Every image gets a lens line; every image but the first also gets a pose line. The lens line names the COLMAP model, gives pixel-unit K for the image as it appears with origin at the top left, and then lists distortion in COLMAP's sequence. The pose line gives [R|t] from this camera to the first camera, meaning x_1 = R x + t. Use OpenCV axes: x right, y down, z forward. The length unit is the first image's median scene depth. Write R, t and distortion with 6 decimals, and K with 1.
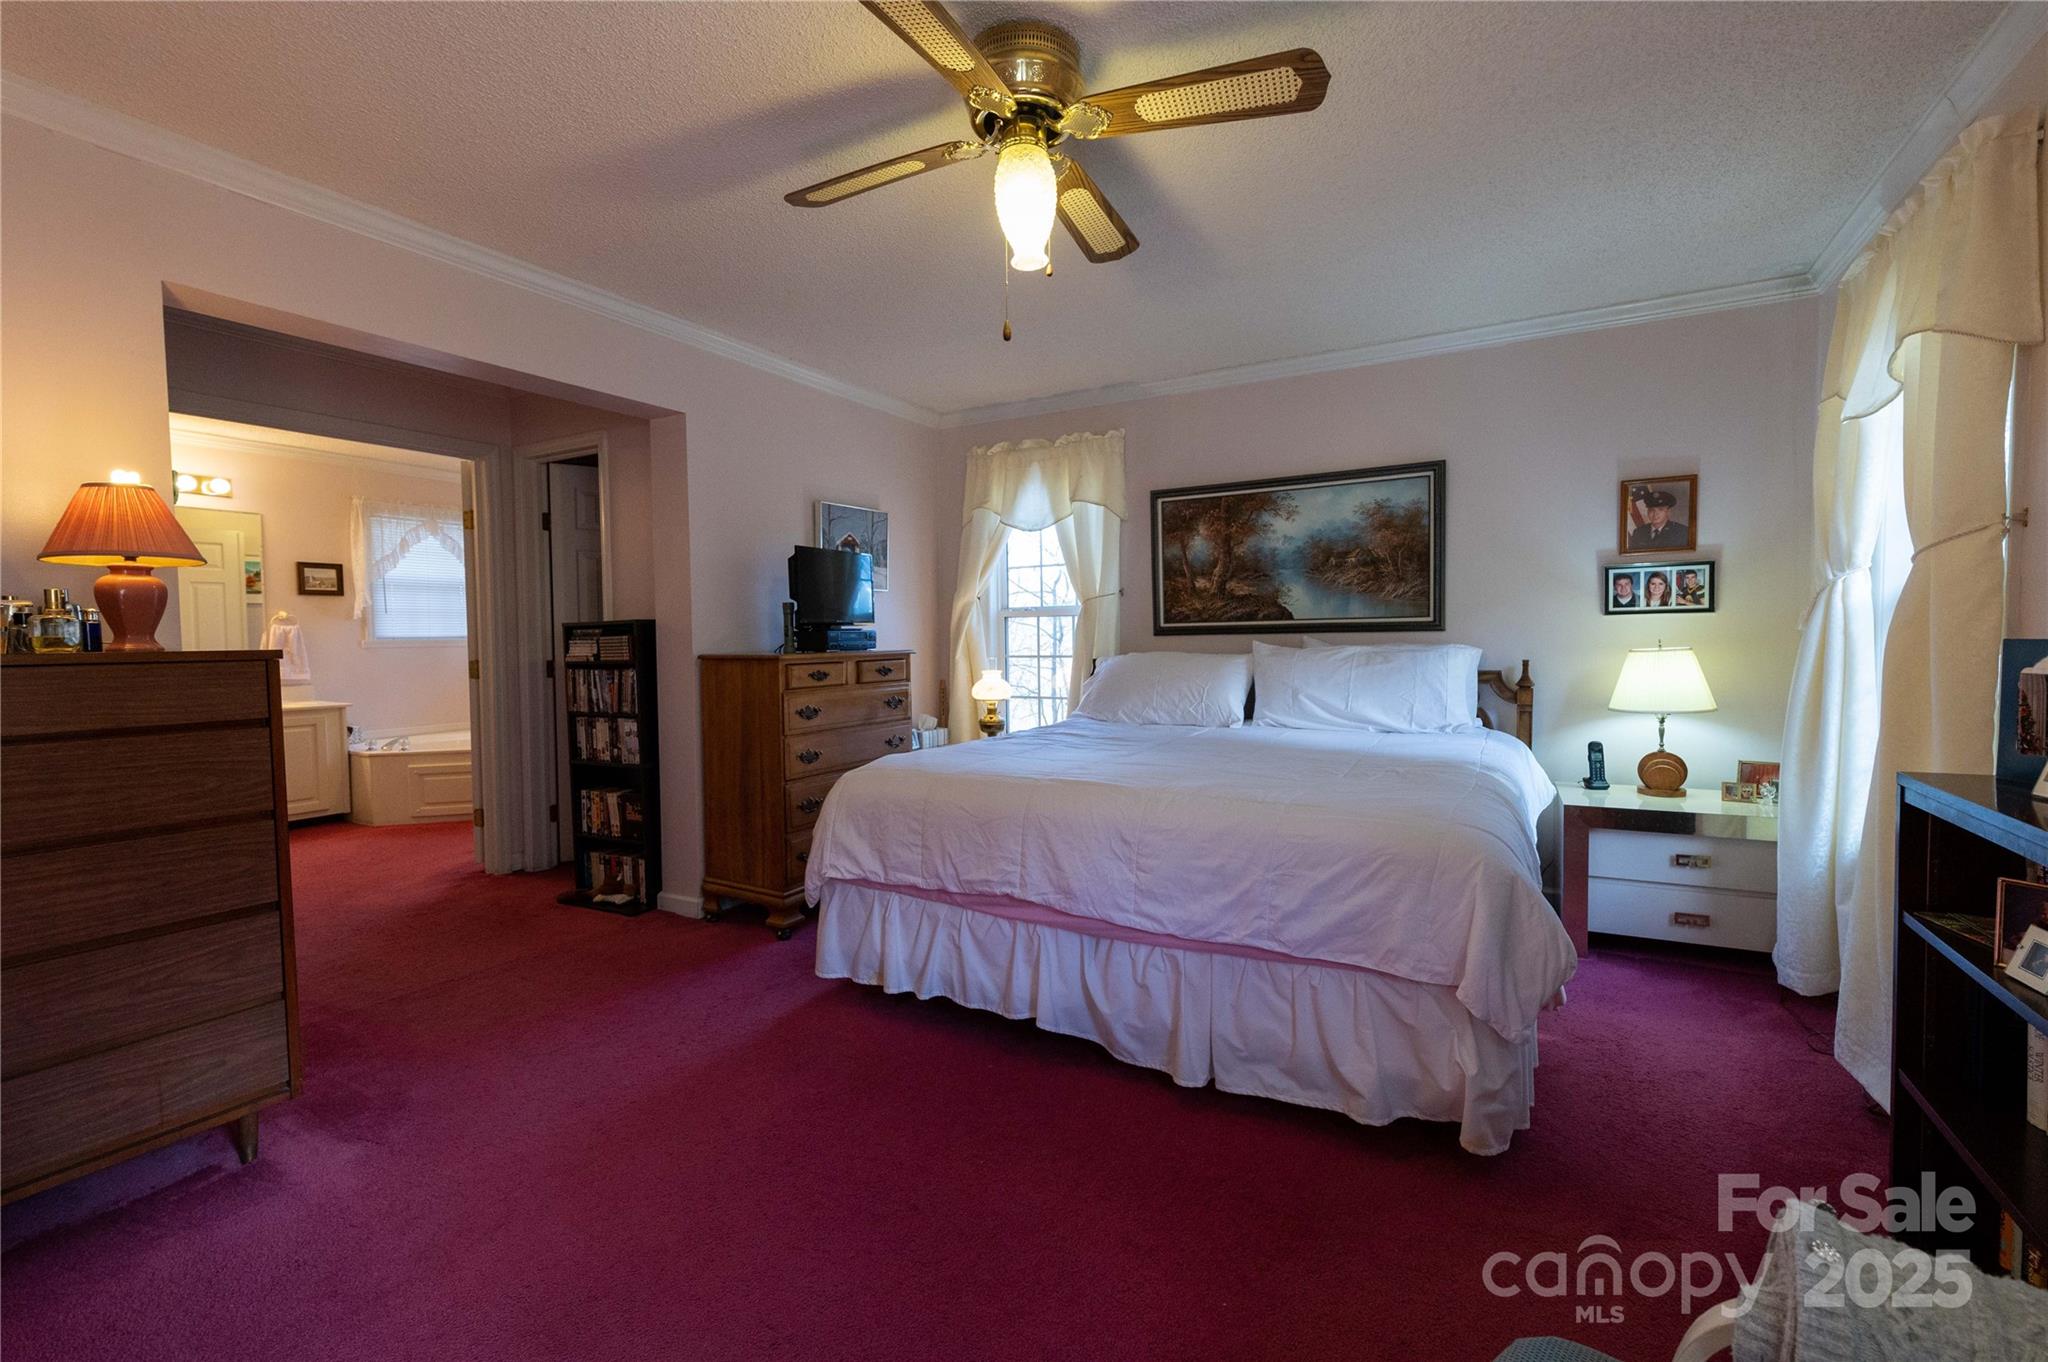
lens RADIAL K [[873.4, 0, 1026.0], [0, 873.4, 674.0], [0, 0, 1]] dist [-0.002774, 0.000708]
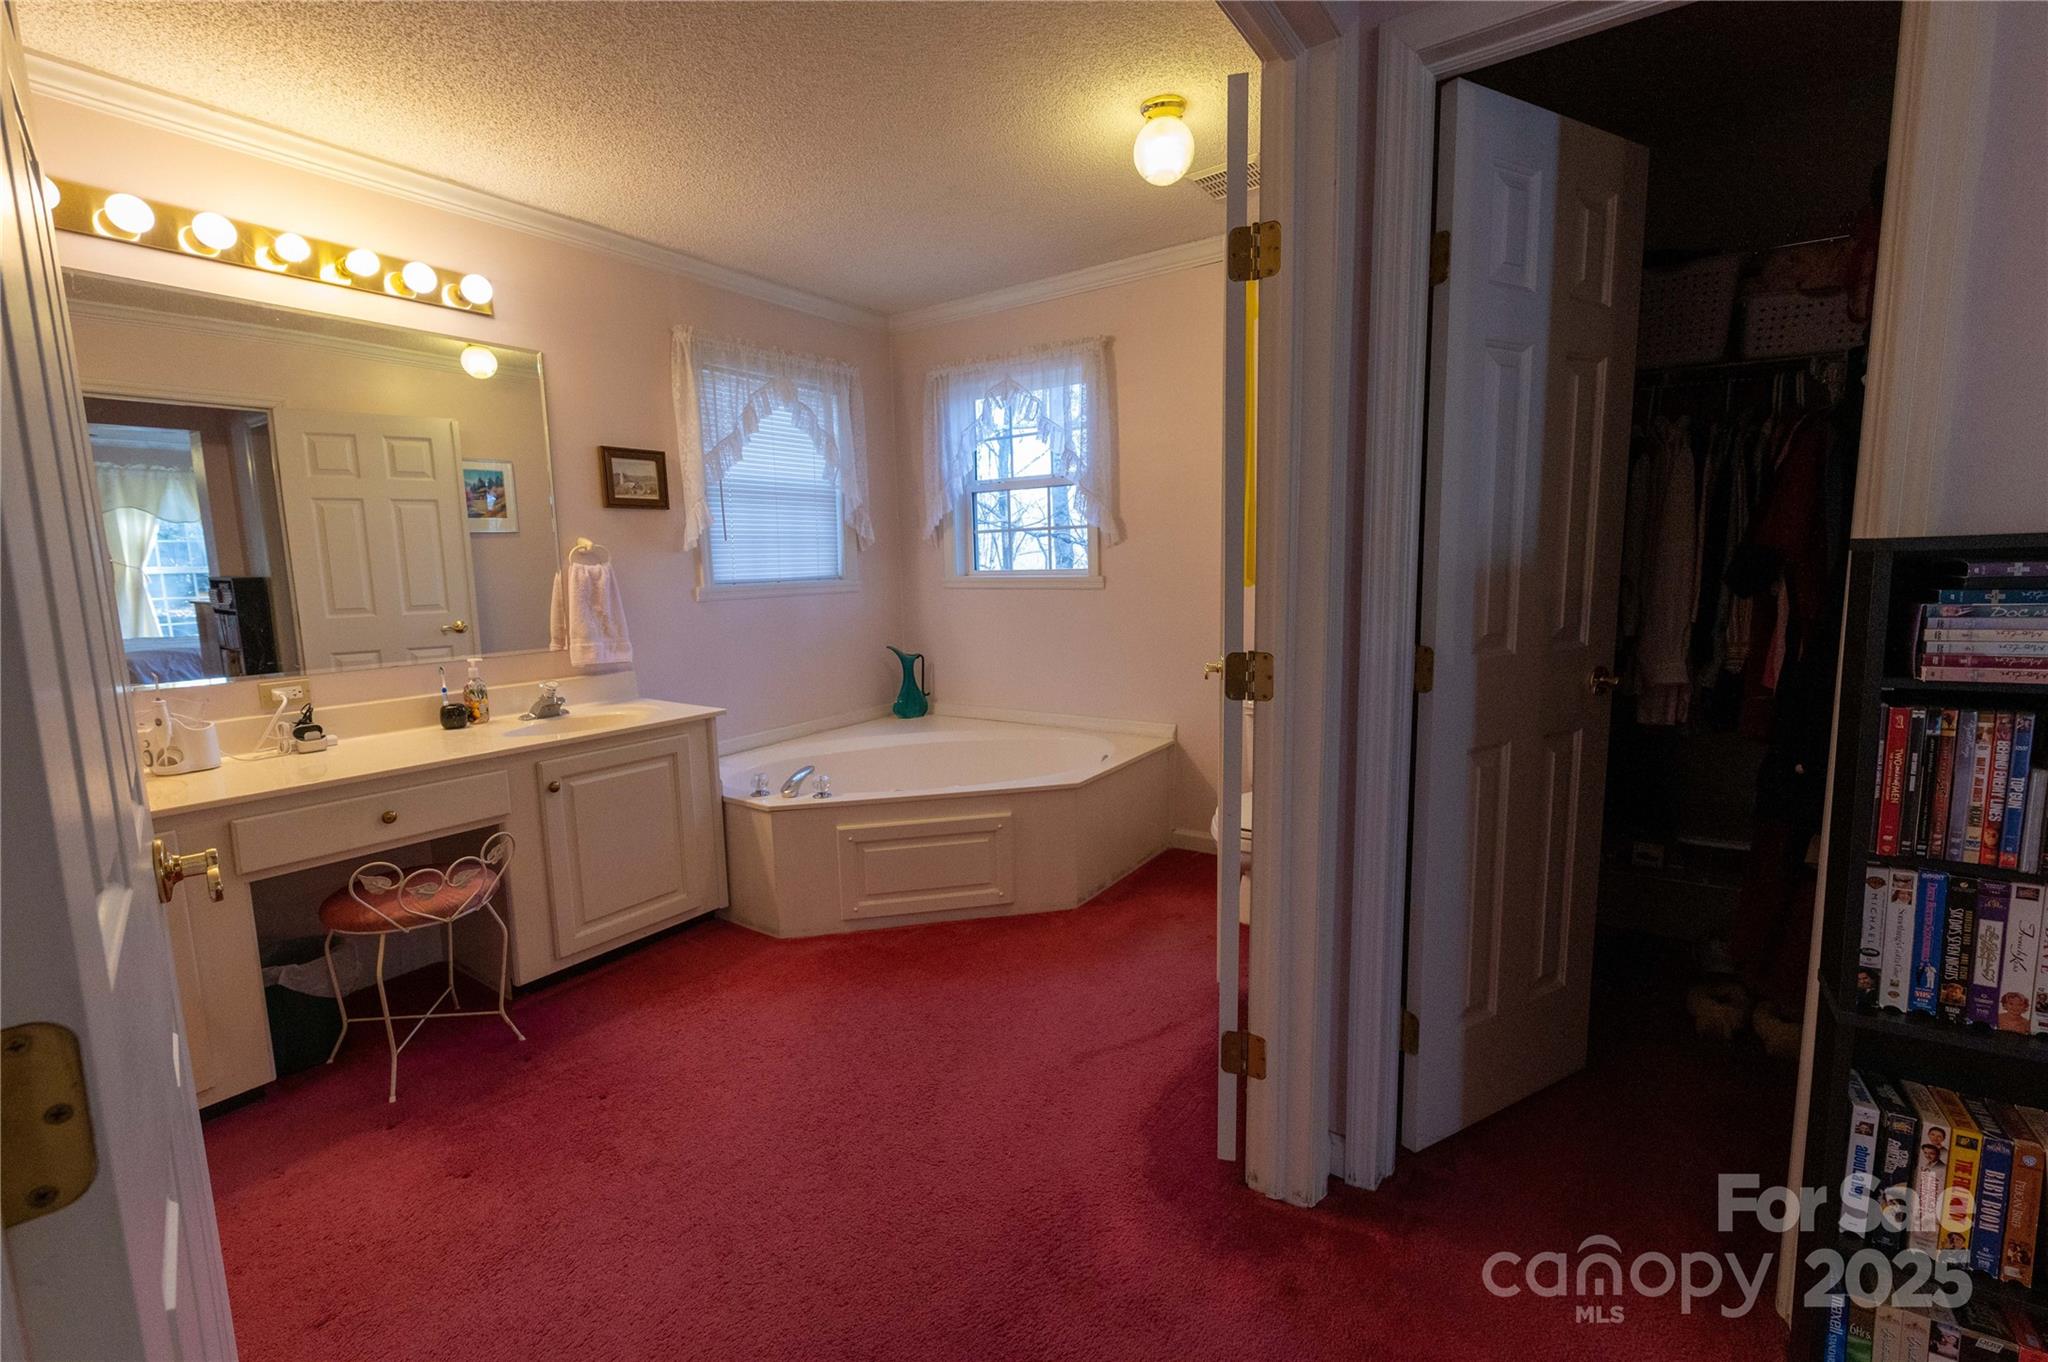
lens RADIAL K [[873.4, 0, 1025.4], [0, 873.4, 681.1], [0, 0, 1]] dist [-0.002774, 0.000708]
pose [[0.995754, -0.003424, -0.091988, -0.506814], [0.011638, 0.995972, 0.088901, -0.027196], [0.091313, -0.089594, 0.991784, 0.457841]]
